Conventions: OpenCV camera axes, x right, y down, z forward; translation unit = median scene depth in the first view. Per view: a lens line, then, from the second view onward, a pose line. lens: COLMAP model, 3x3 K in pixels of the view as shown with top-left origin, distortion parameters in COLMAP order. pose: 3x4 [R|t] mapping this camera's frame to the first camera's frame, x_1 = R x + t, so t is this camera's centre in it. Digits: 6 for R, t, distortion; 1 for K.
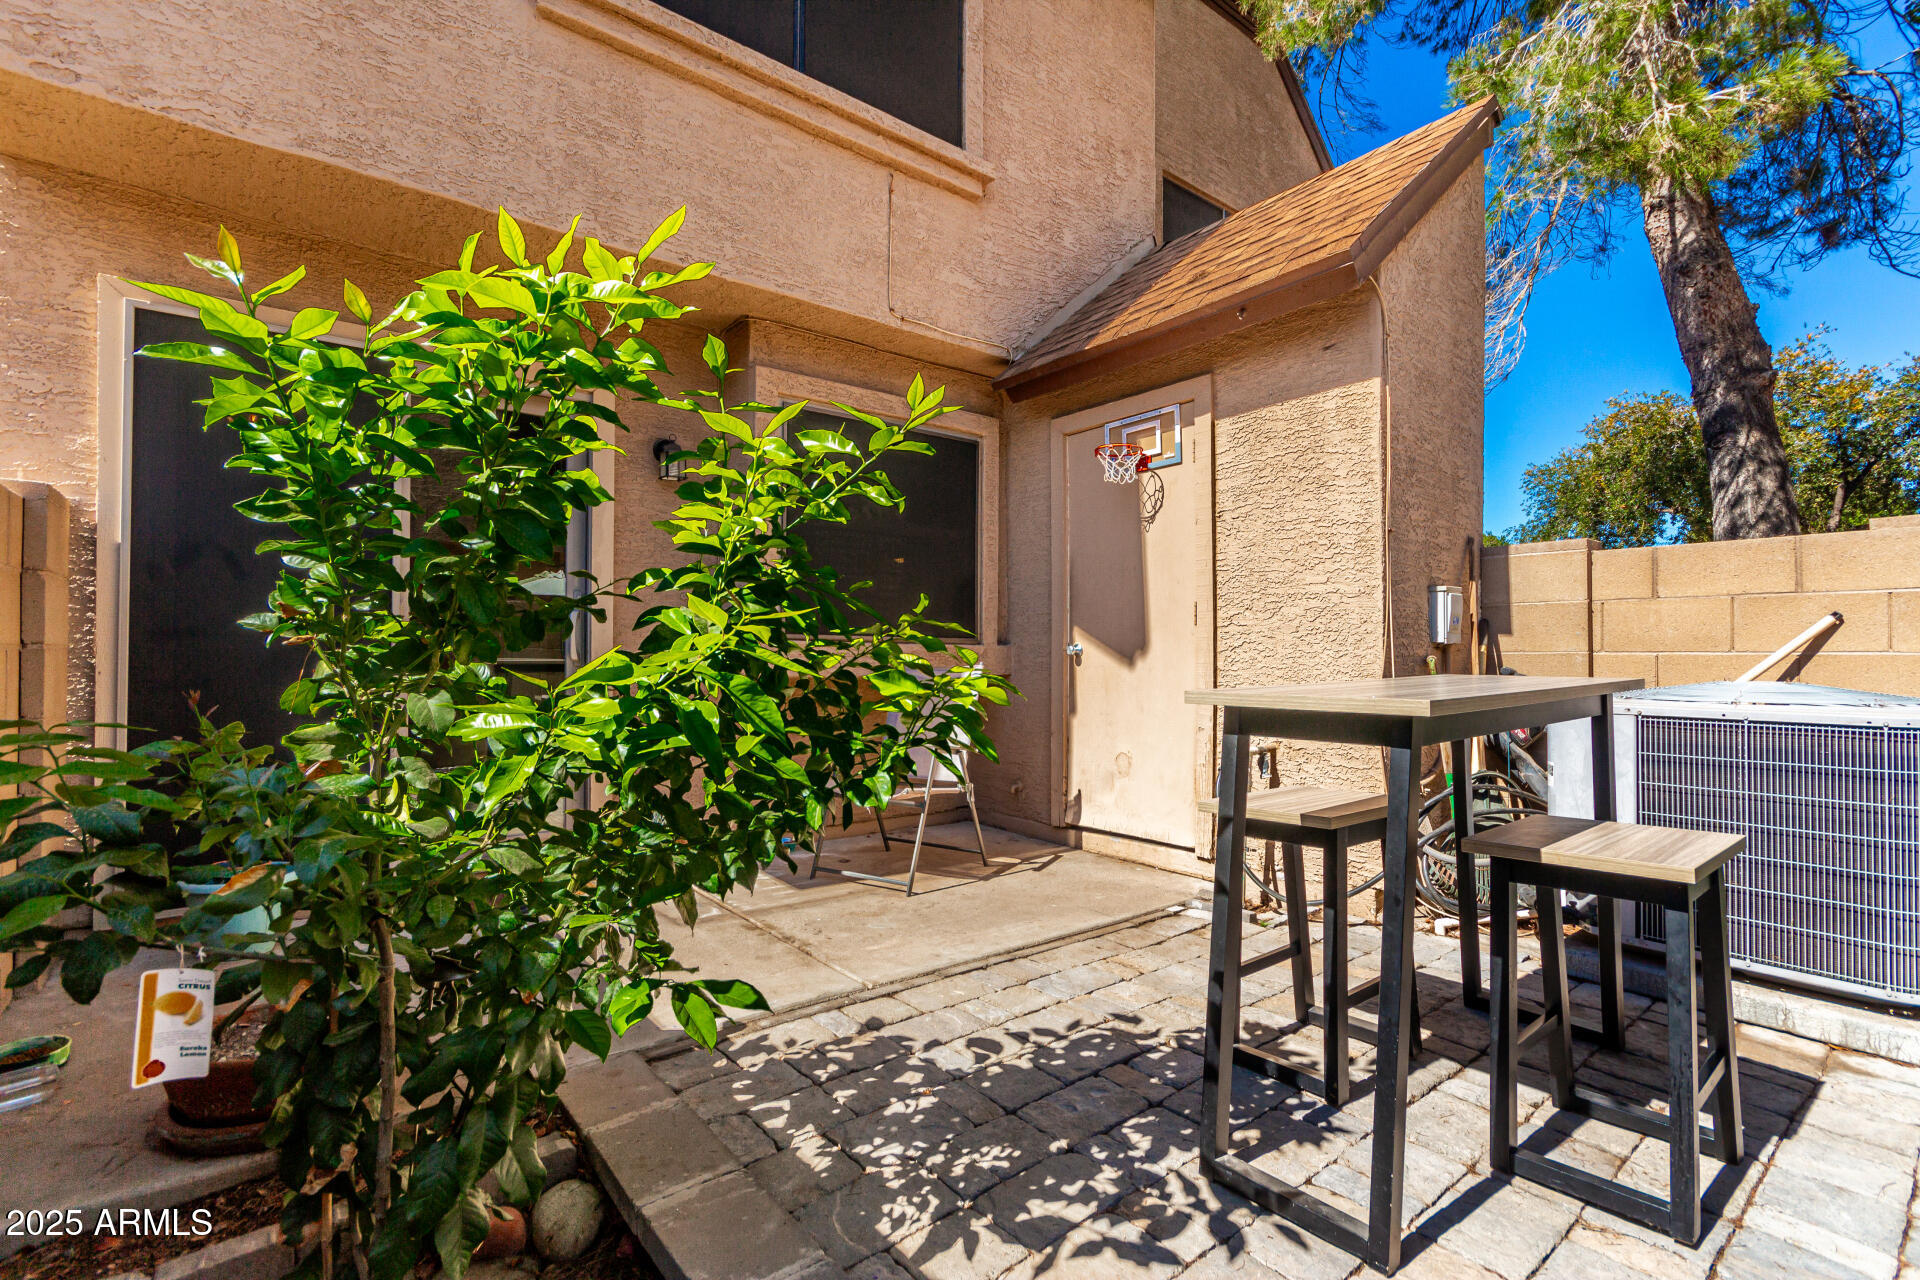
lens RADIAL K [[888.7, 0, 970.4], [0, 888.7, 652.8], [0, 0, 1]] dist [0.000555, 0.001984]
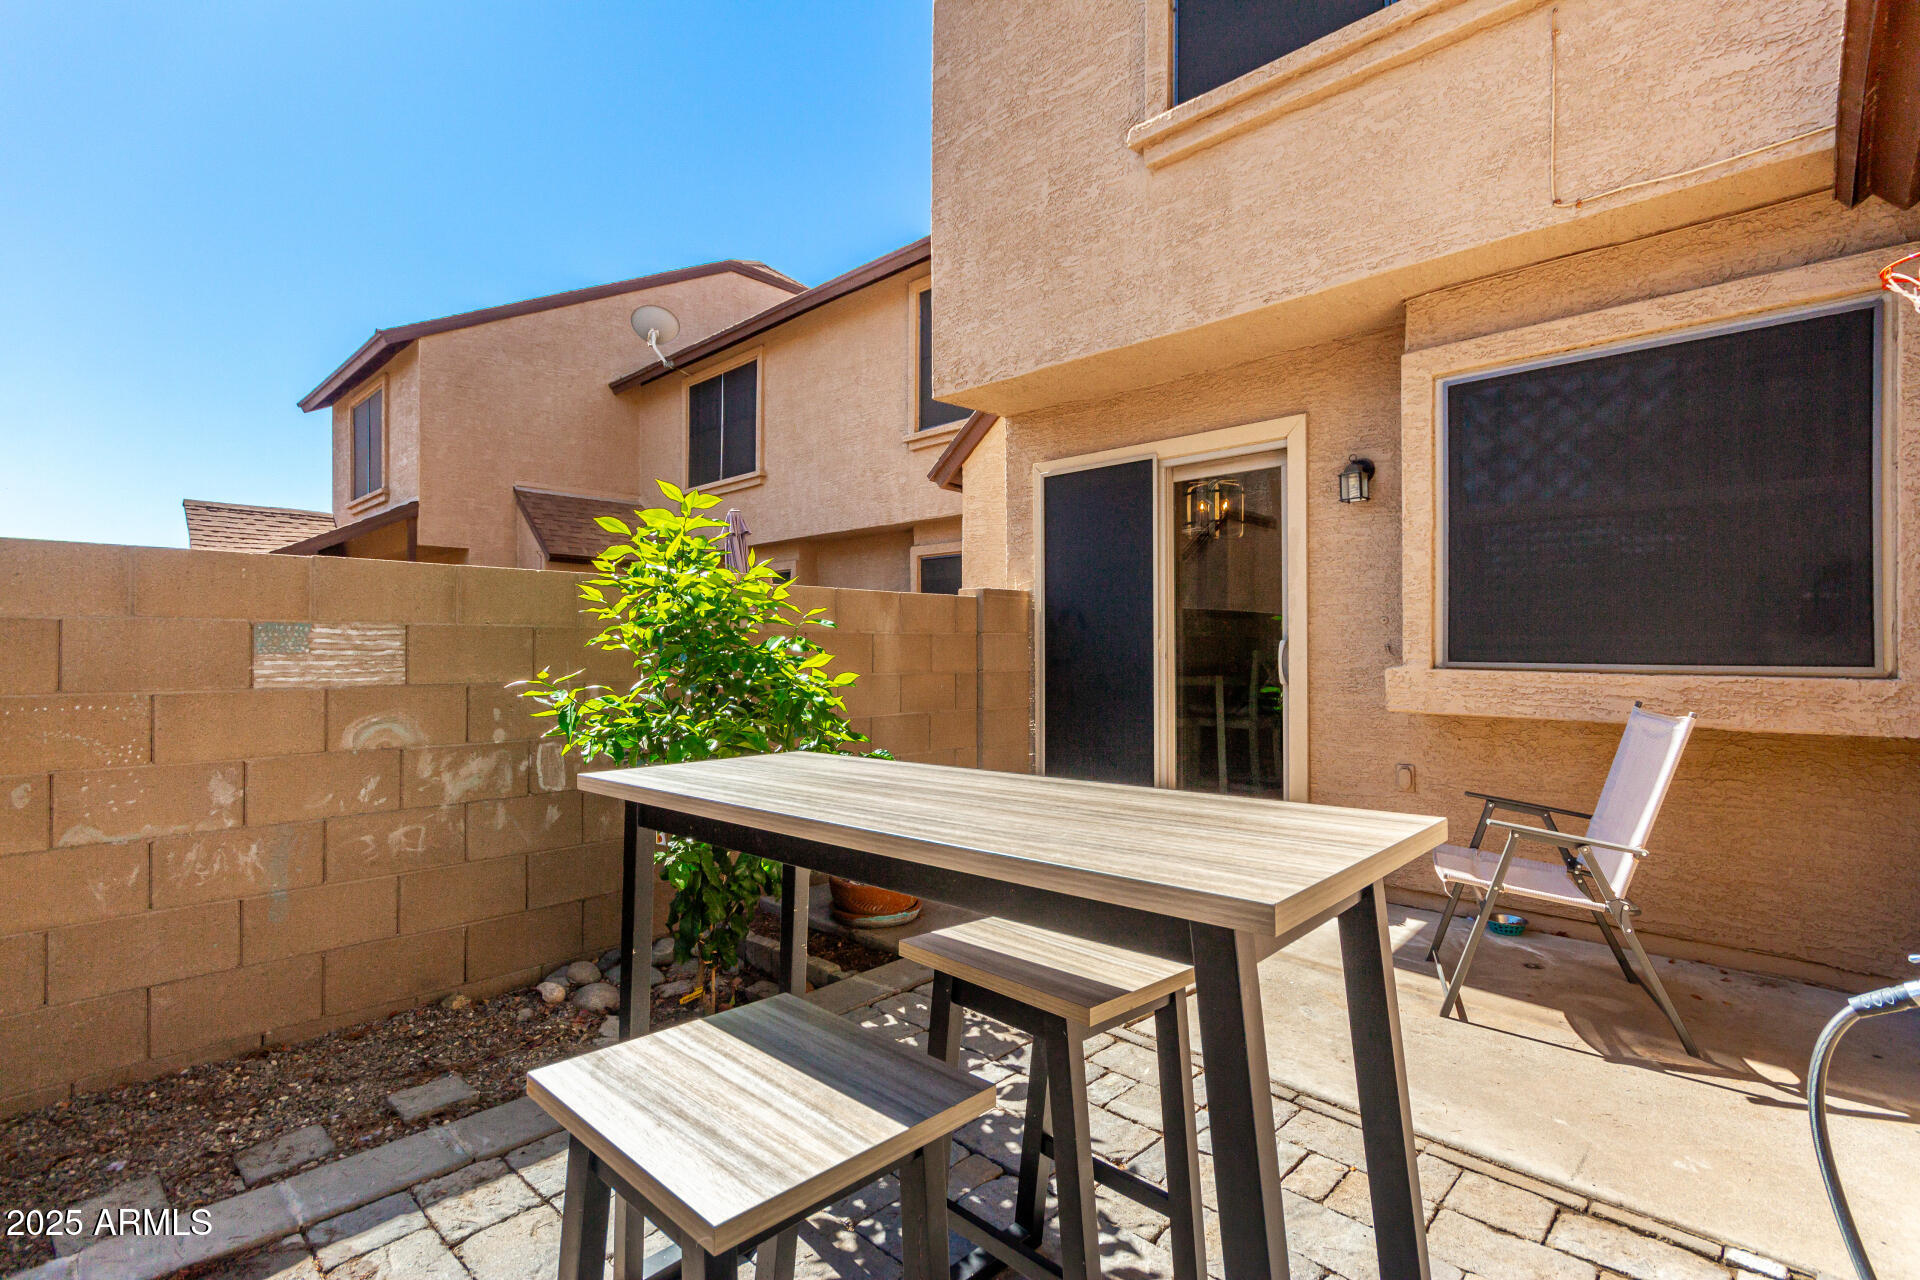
lens RADIAL K [[888.7, 0, 970.4], [0, 888.7, 652.8], [0, 0, 1]] dist [0.000555, 0.001984]
pose [[0.120859, 0.001827, -0.992668, 1.012023], [0.004421, 0.999987, 0.002379, -0.060489], [0.992660, -0.004676, 0.120849, 0.825194]]
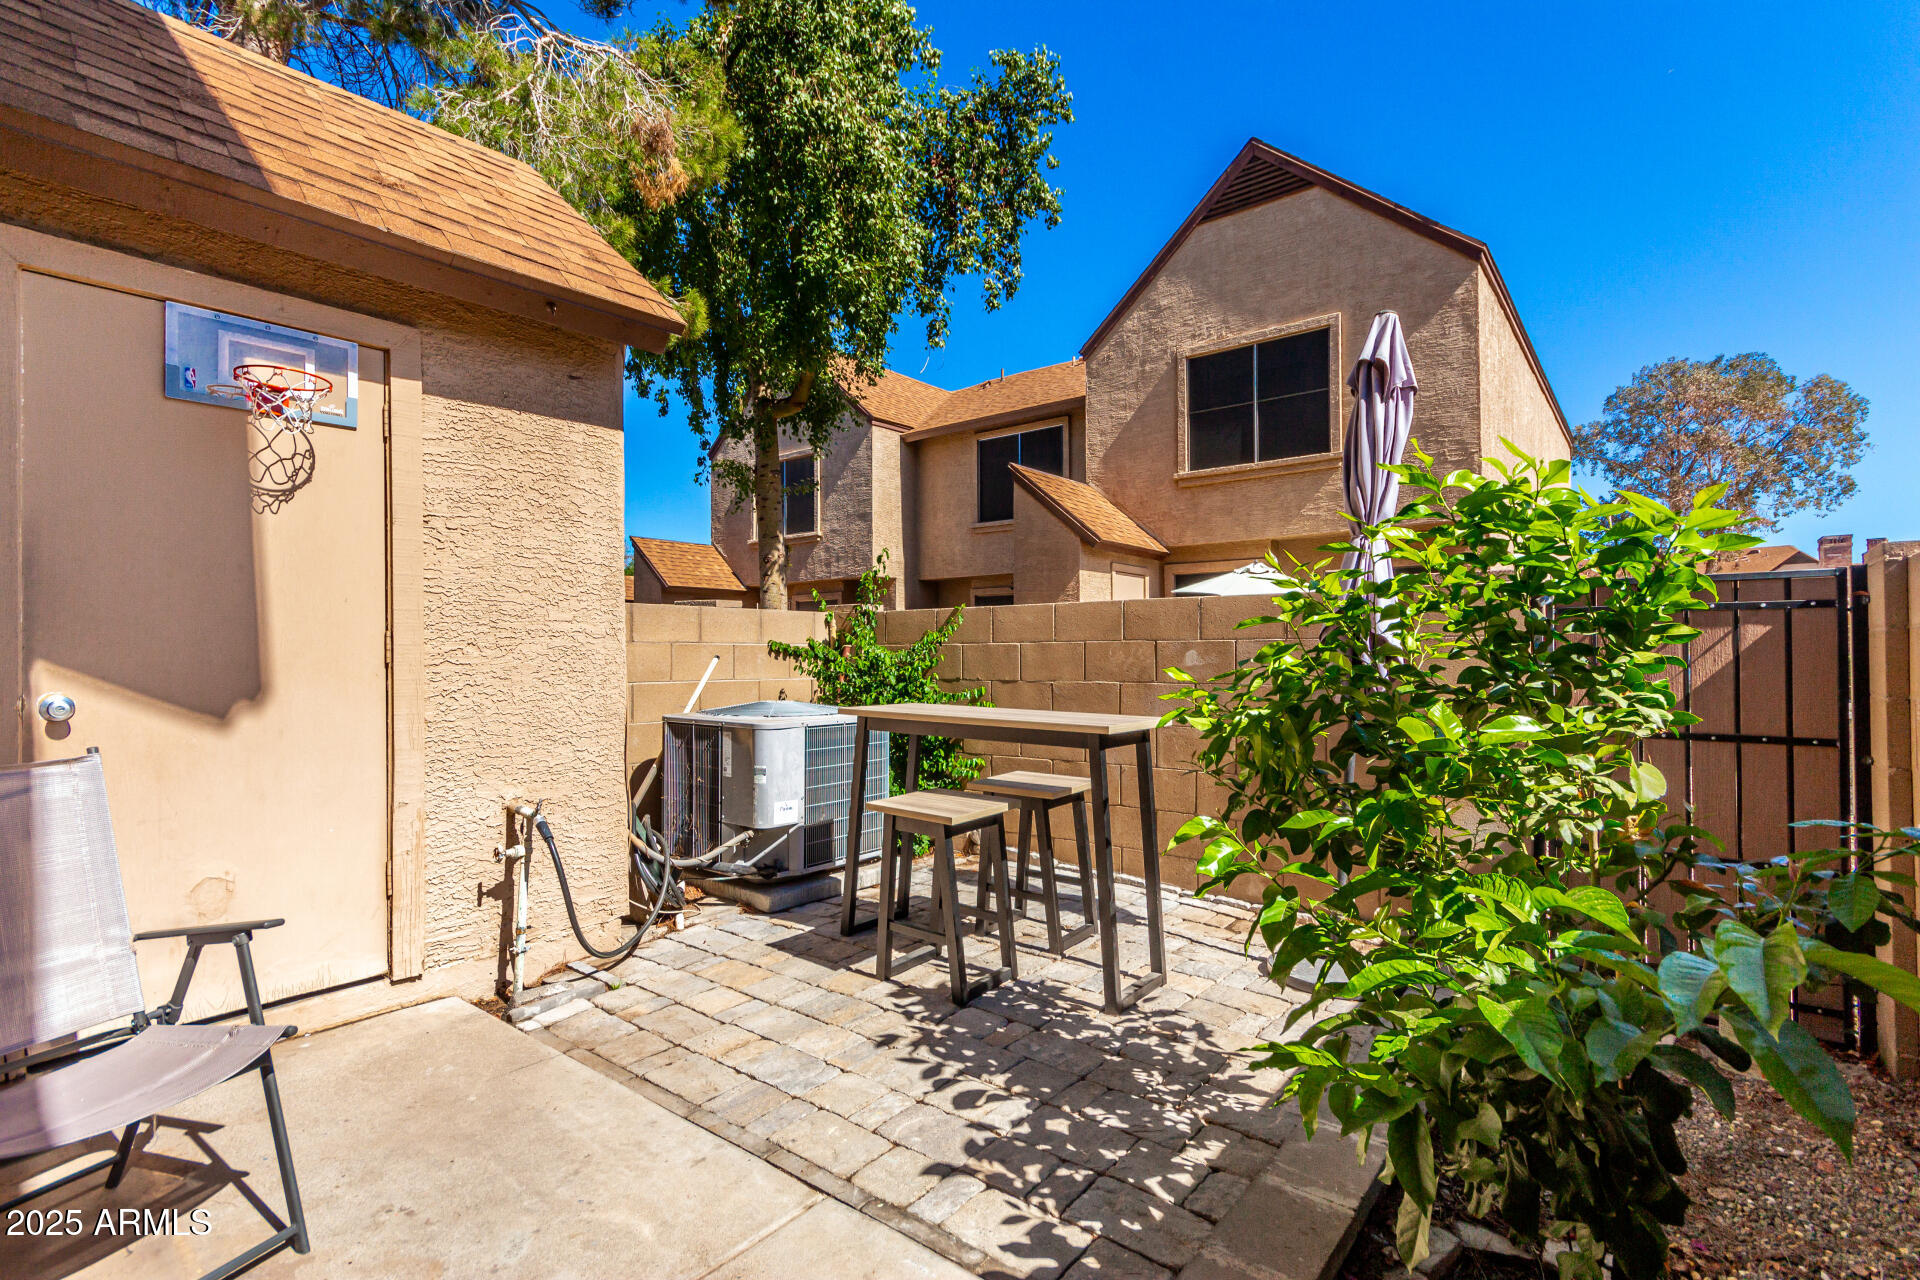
lens RADIAL K [[888.7, 0, 970.4], [0, 888.7, 652.8], [0, 0, 1]] dist [0.000555, 0.001984]
pose [[-0.216216, -0.001161, 0.976345, -0.974022], [0.001158, 0.999998, 0.001446, -0.070225], [-0.976345, 0.001443, -0.216215, 1.215921]]
